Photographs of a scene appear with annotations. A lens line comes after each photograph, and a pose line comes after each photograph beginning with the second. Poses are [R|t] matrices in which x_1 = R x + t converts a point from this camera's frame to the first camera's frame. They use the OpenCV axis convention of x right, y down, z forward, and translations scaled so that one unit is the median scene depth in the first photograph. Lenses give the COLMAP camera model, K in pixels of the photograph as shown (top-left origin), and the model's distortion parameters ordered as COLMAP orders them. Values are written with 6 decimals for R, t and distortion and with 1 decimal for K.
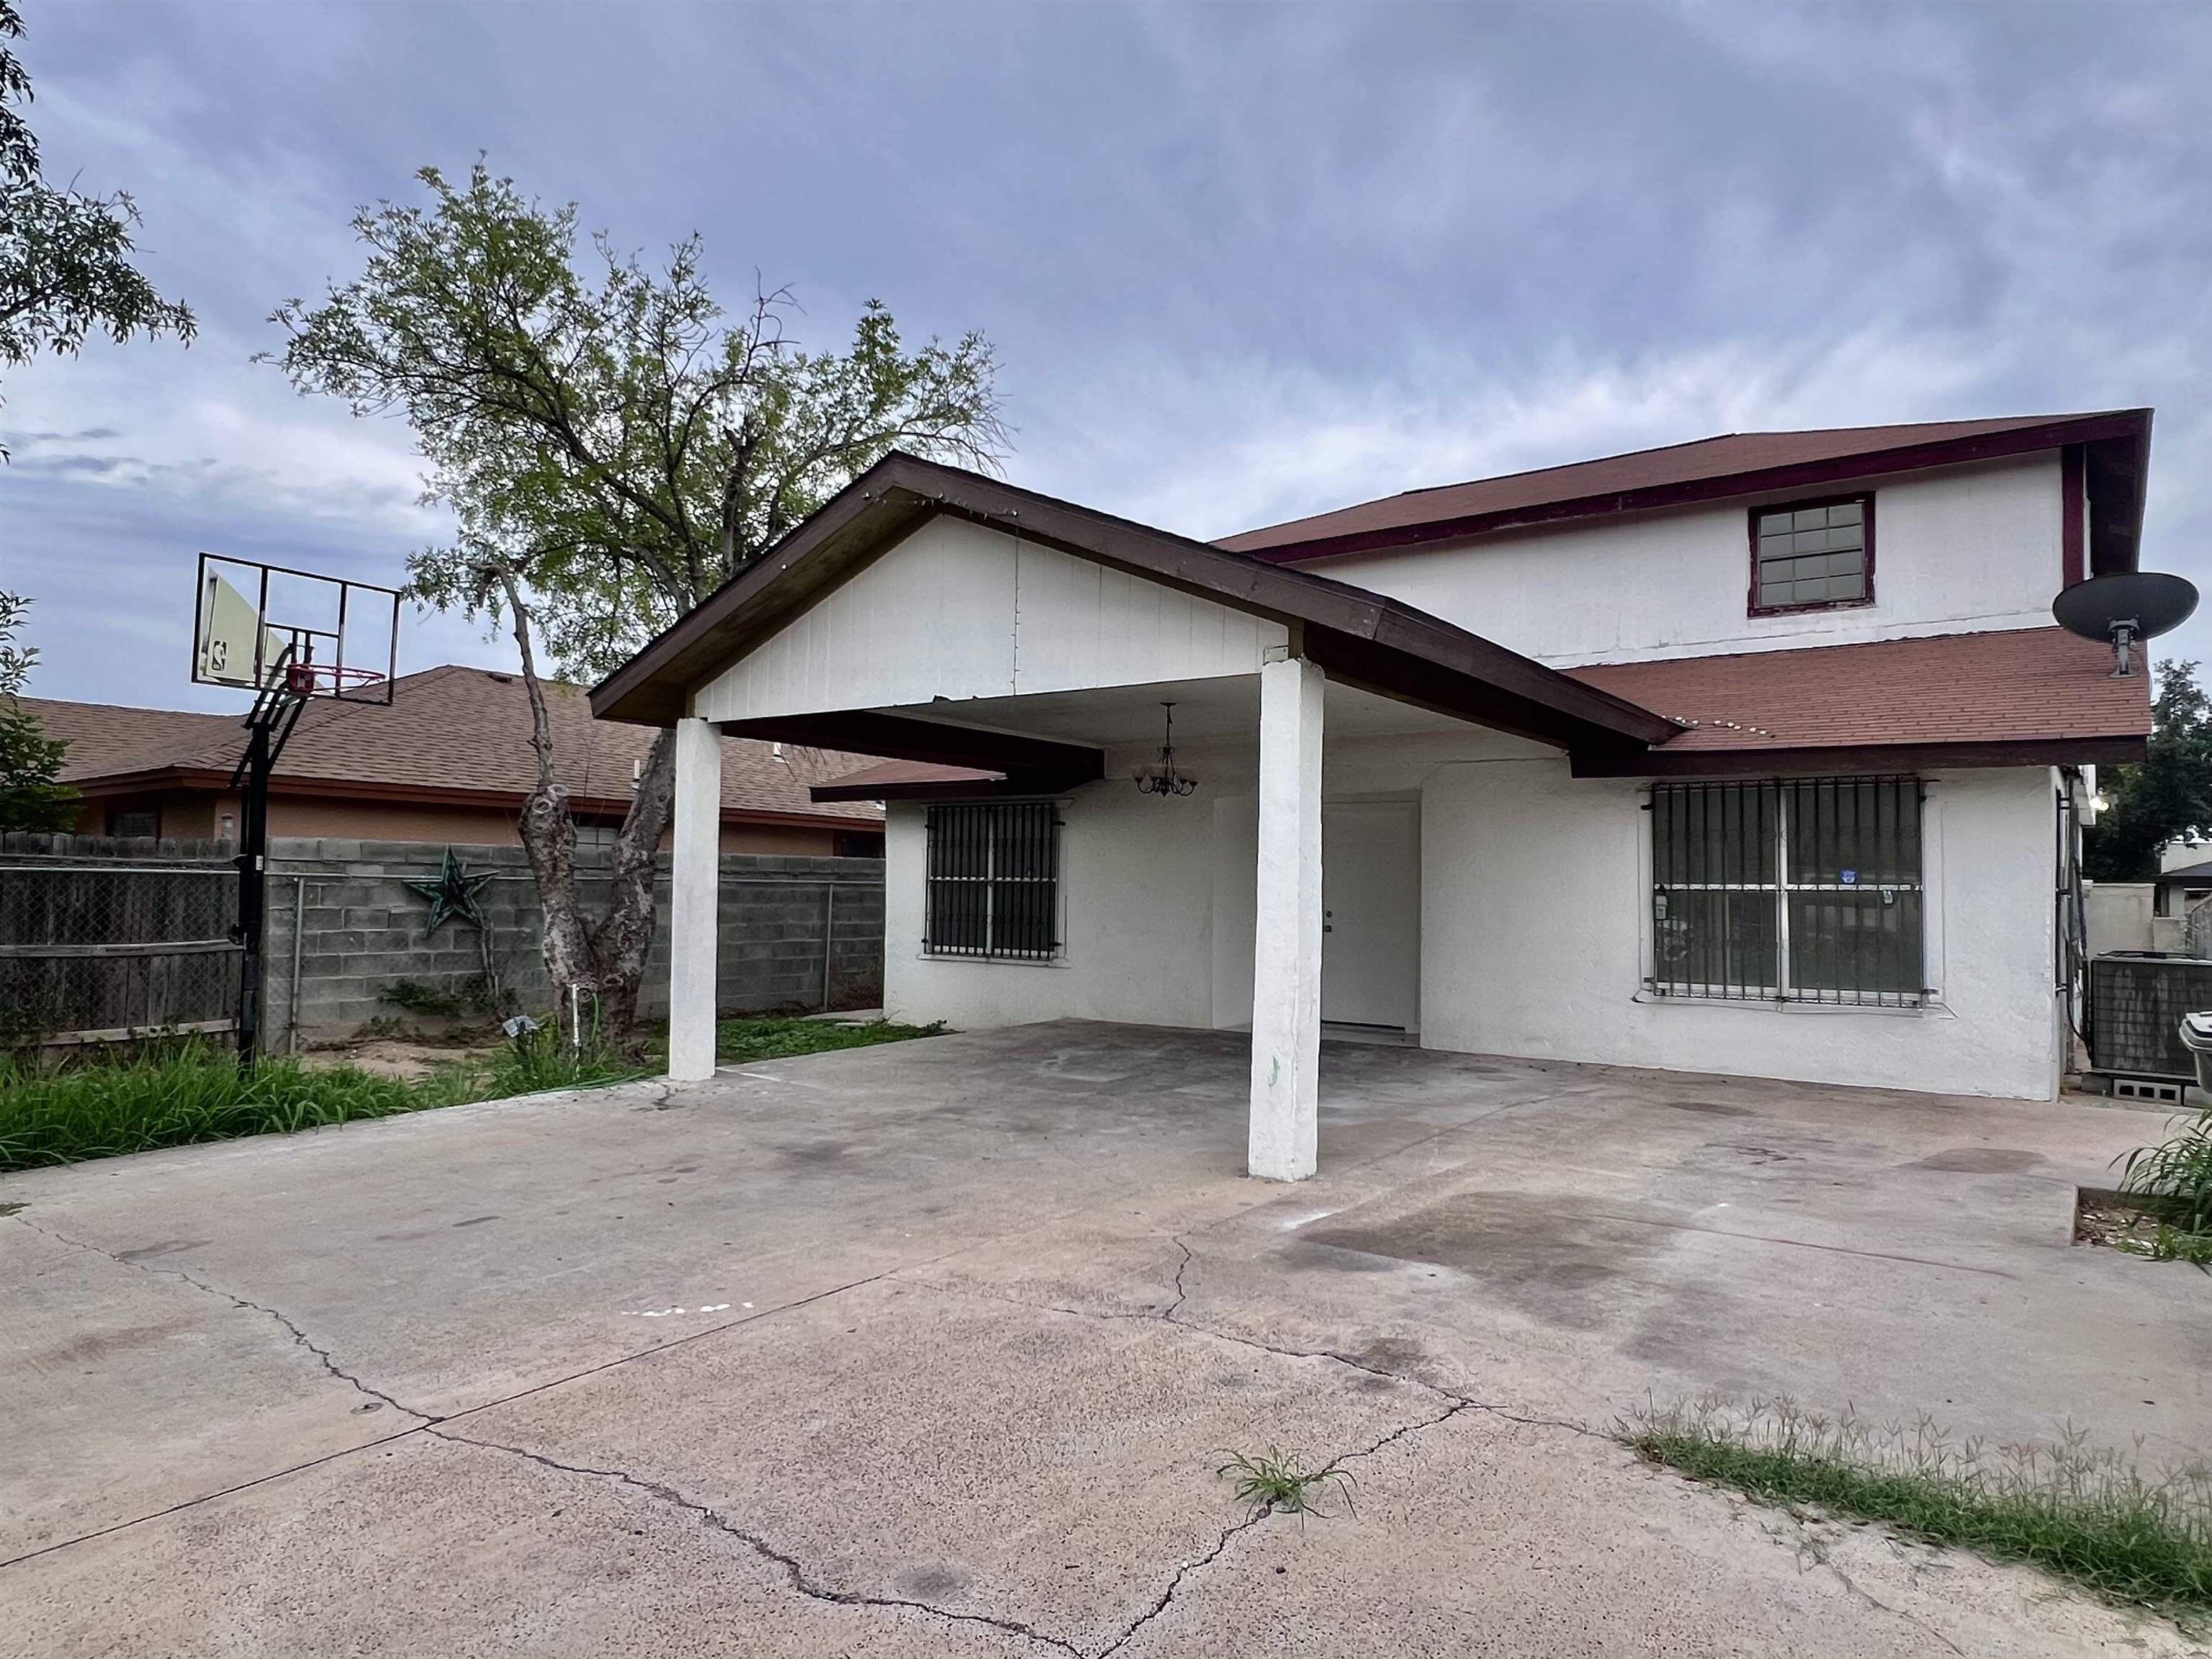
lens RADIAL K [[1339.1, 0, 1111.2], [0, 1339.1, 826.1], [0, 0, 1]] dist [-0.009504, -0.000031]
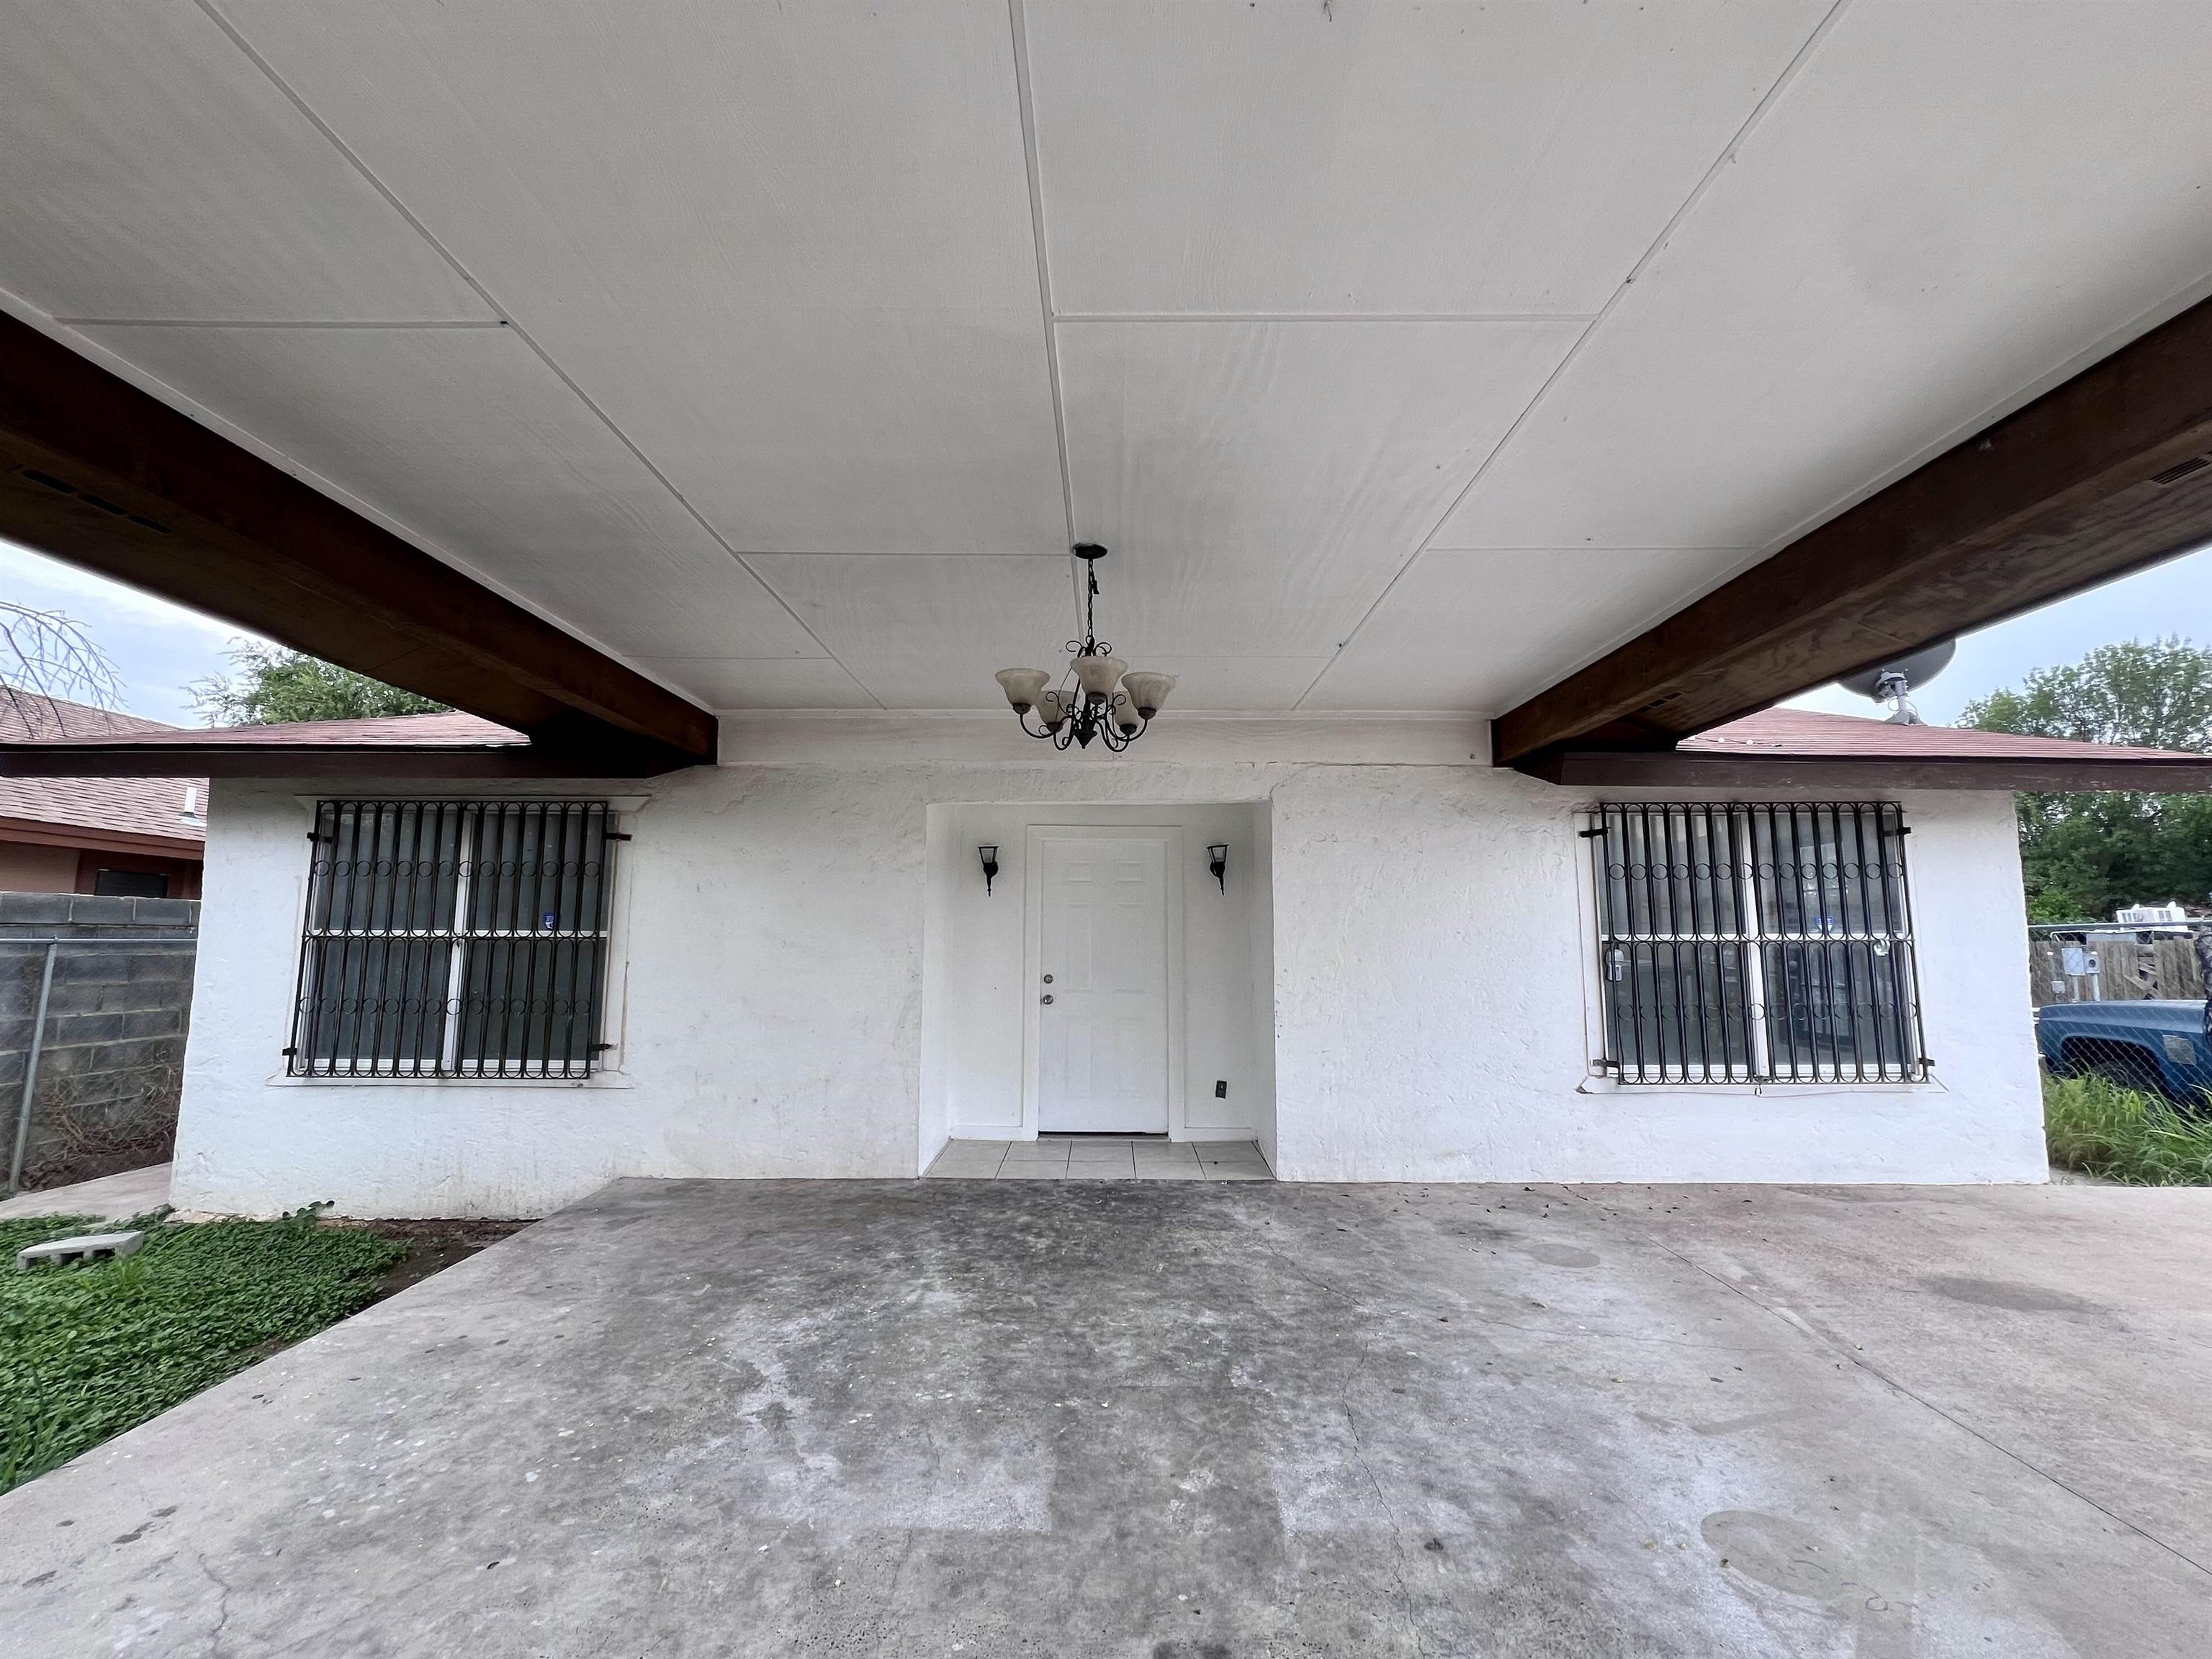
lens RADIAL K [[888.9, 0, 1096.5], [0, 888.9, 834.4], [0, 0, 1]] dist [-0.001868, 0.001229]
pose [[0.812918, 0.052751, 0.579984, -0.092045], [-0.018074, 0.997695, -0.065409, 0.017894], [-0.582097, 0.042690, 0.811998, 0.546363]]
